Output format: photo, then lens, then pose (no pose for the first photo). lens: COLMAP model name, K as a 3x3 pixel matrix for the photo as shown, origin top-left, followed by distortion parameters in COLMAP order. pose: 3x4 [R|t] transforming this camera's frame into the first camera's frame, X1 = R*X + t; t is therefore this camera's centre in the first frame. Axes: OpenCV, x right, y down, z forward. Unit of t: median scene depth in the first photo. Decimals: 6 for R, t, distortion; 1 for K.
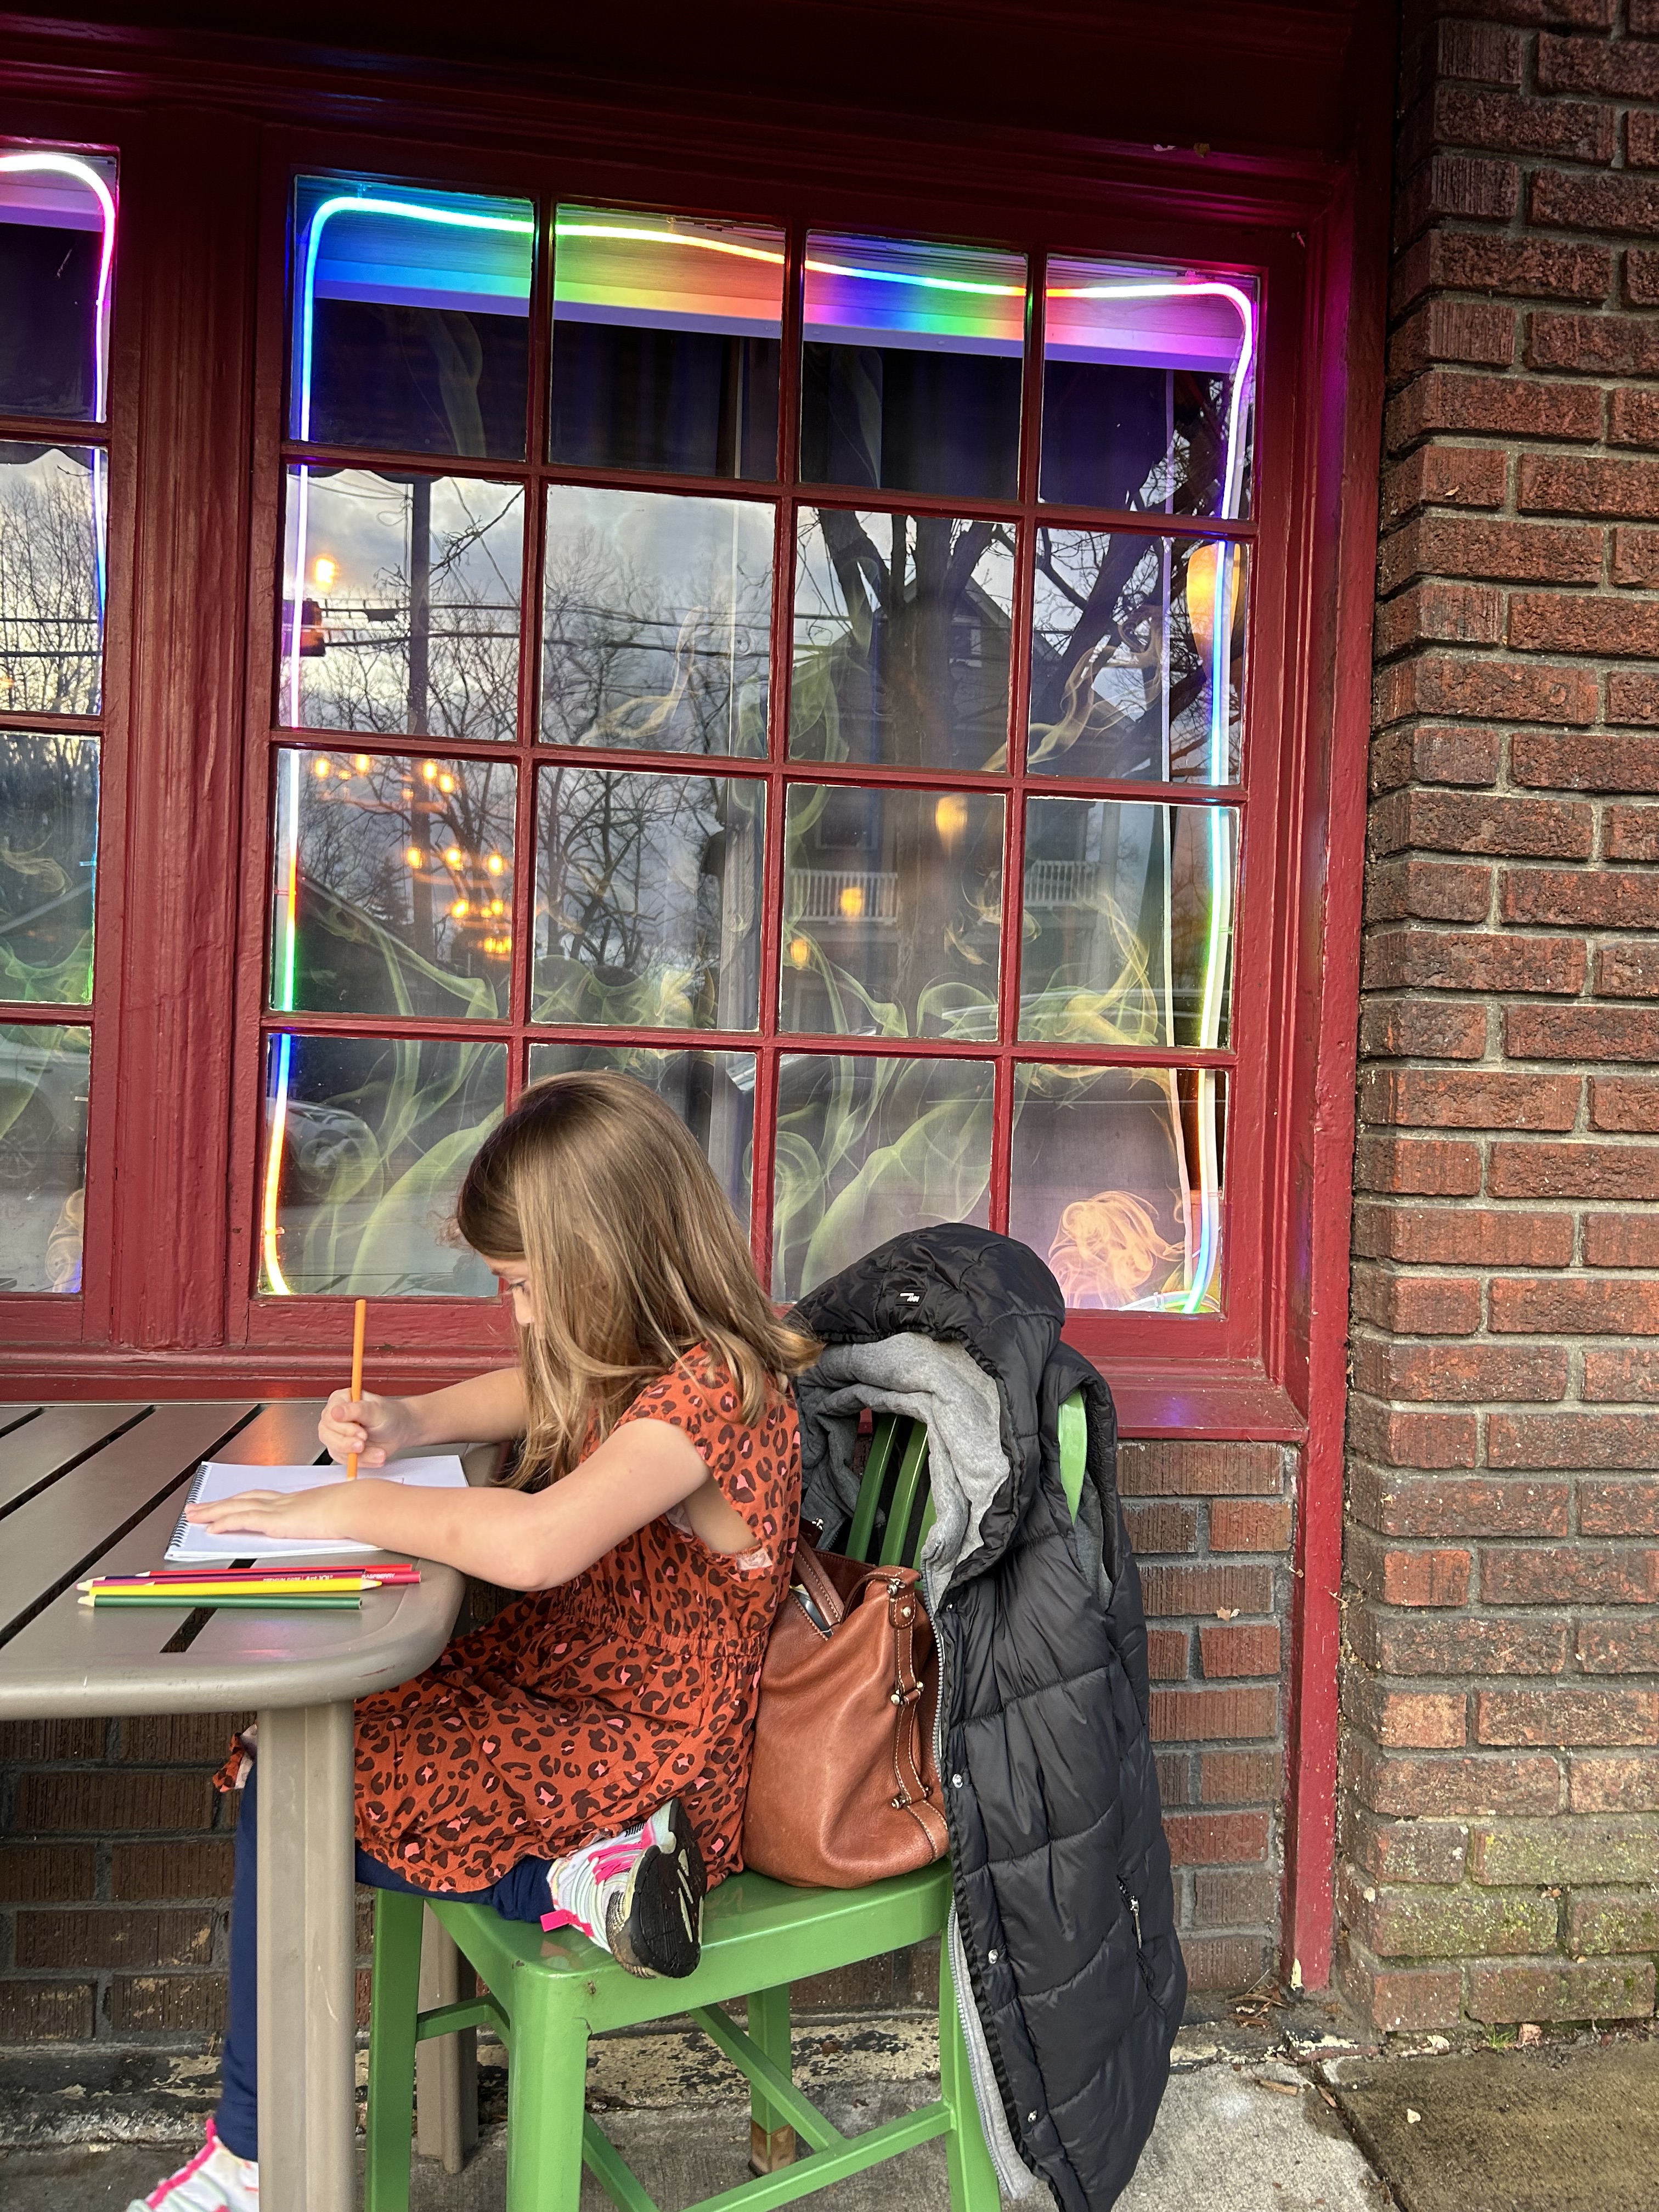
lens RADIAL K [[1666.4, 0, 834.1], [0, 1666.4, 1098.1], [0, 0, 1]] dist [0.012425, -0.009845]
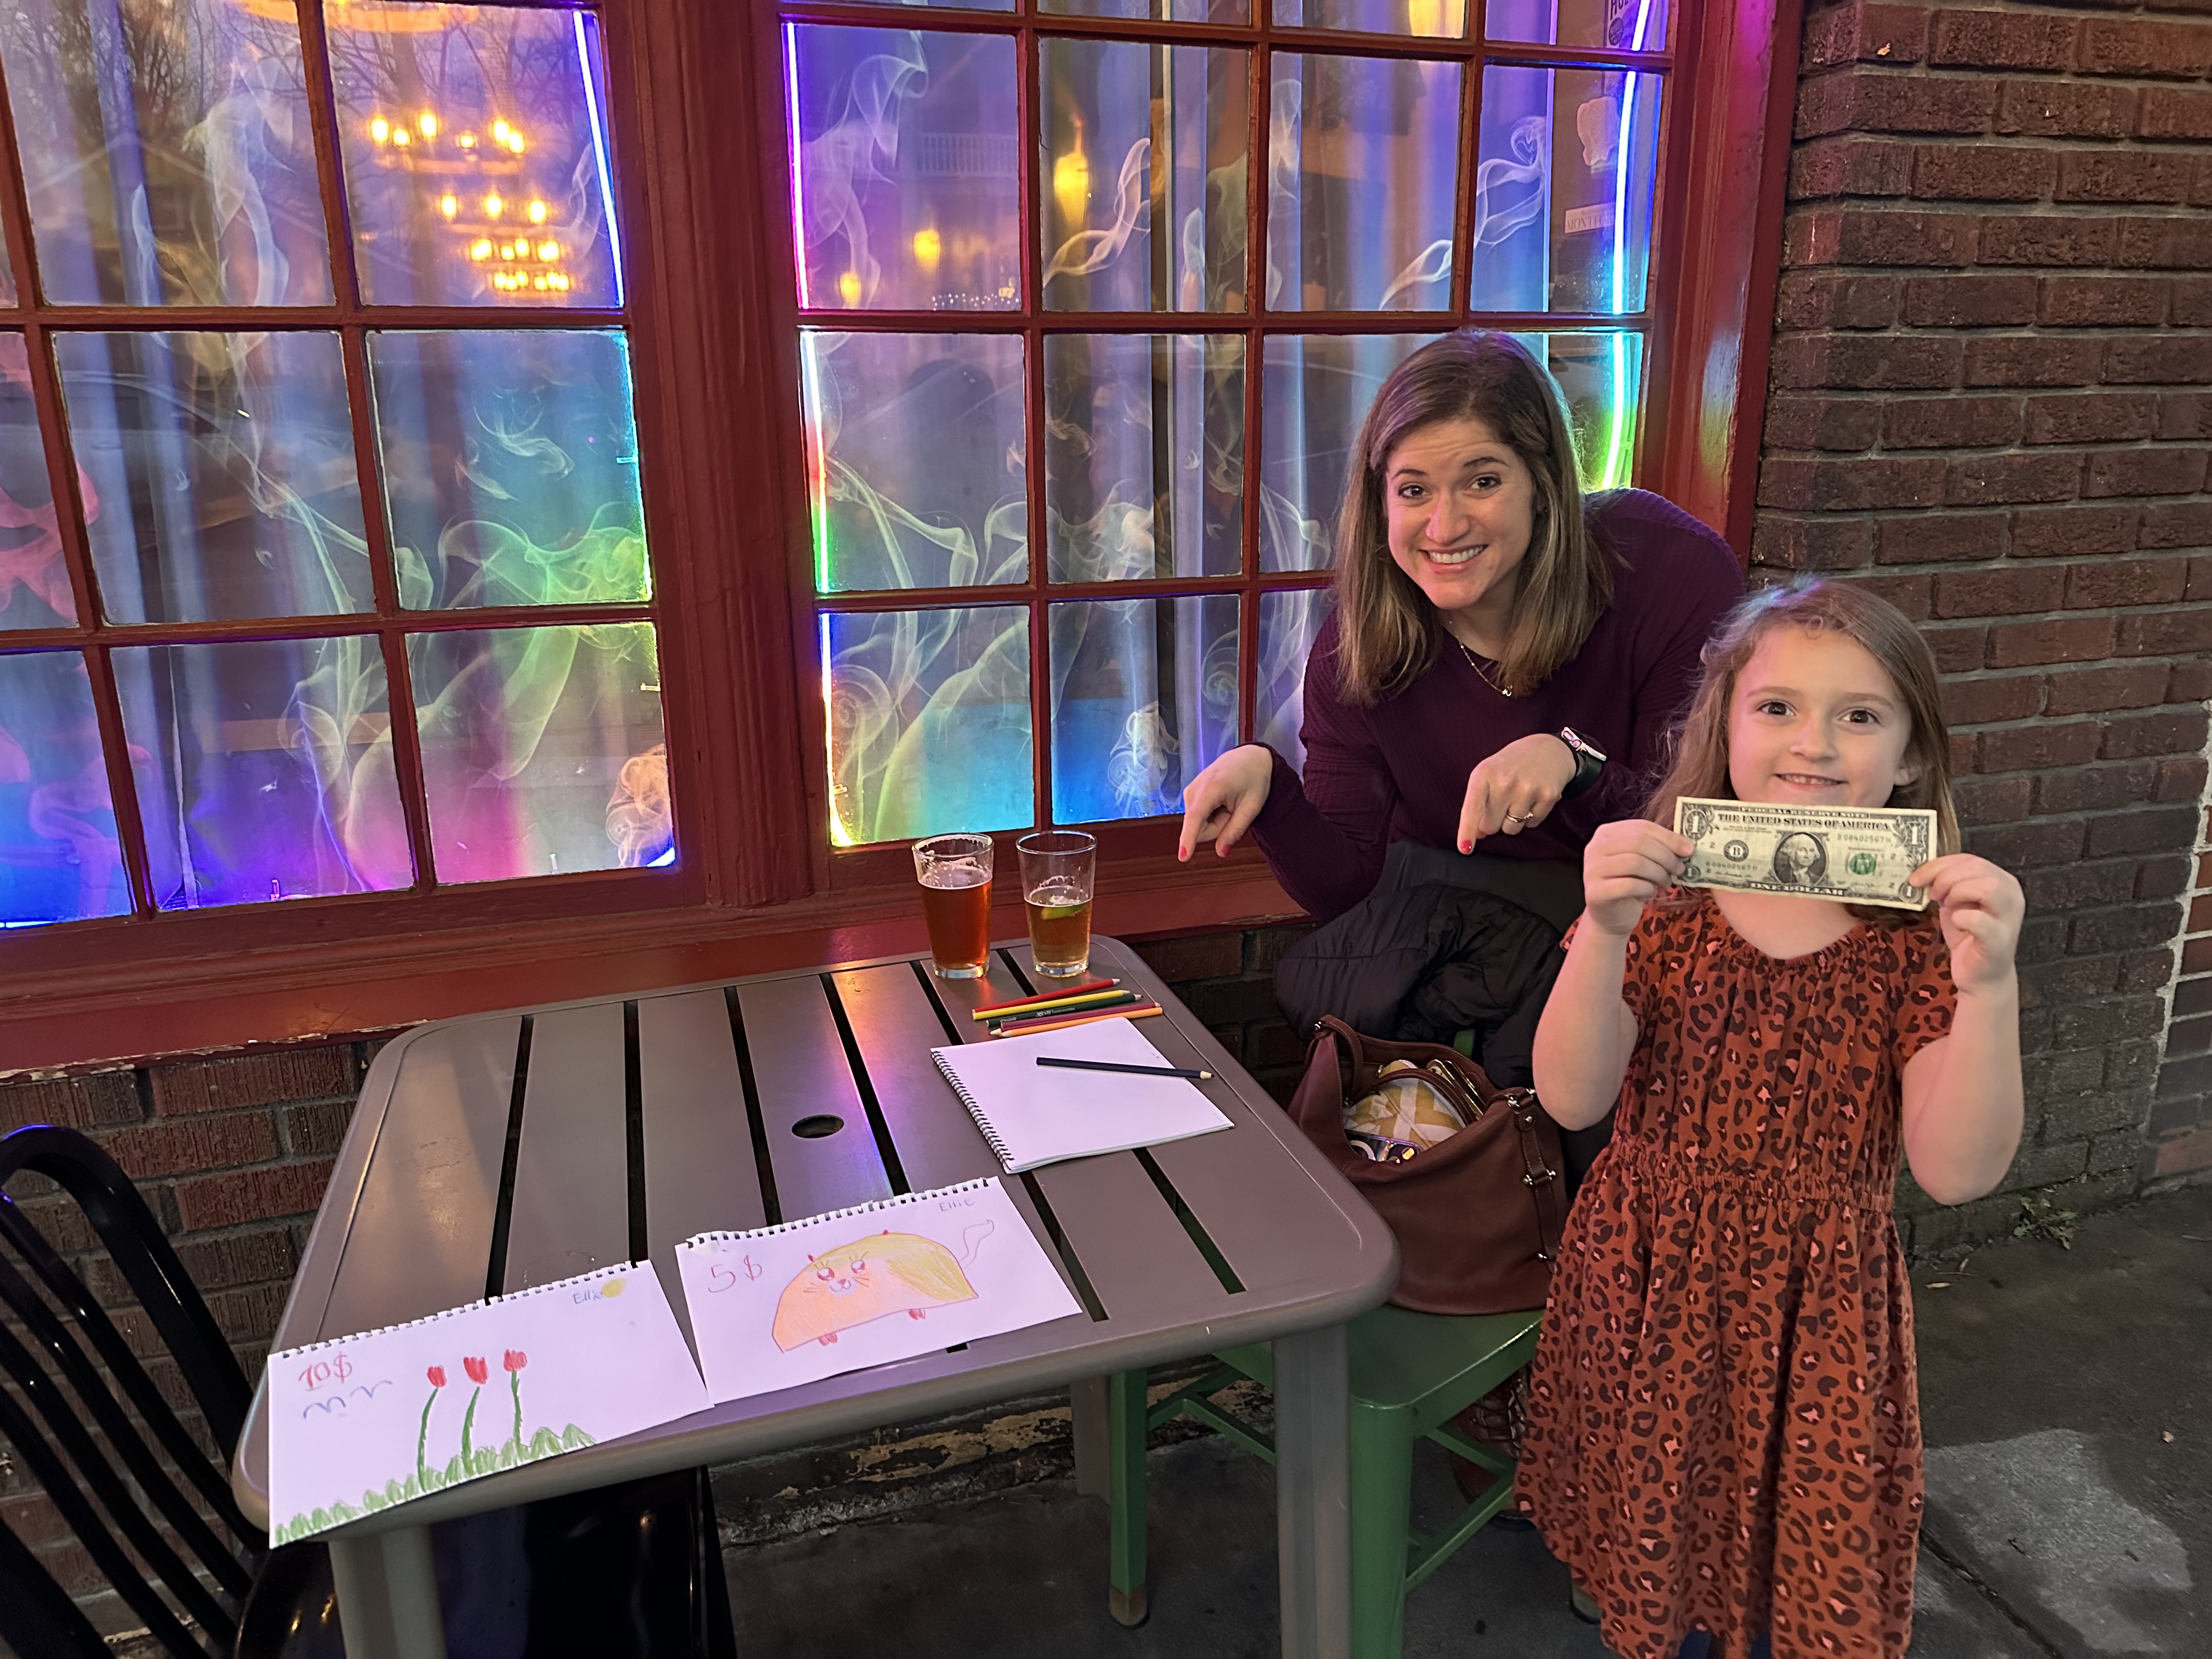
lens RADIAL K [[1547.3, 0, 1103.1], [0, 1547.3, 830.4], [0, 0, 1]] dist [-0.002624, -0.013114]
pose [[0.985303, -0.088579, 0.146055, -0.318347], [0.046568, 0.961944, 0.269249, -0.163948], [-0.164347, -0.258490, 0.951931, -0.005941]]
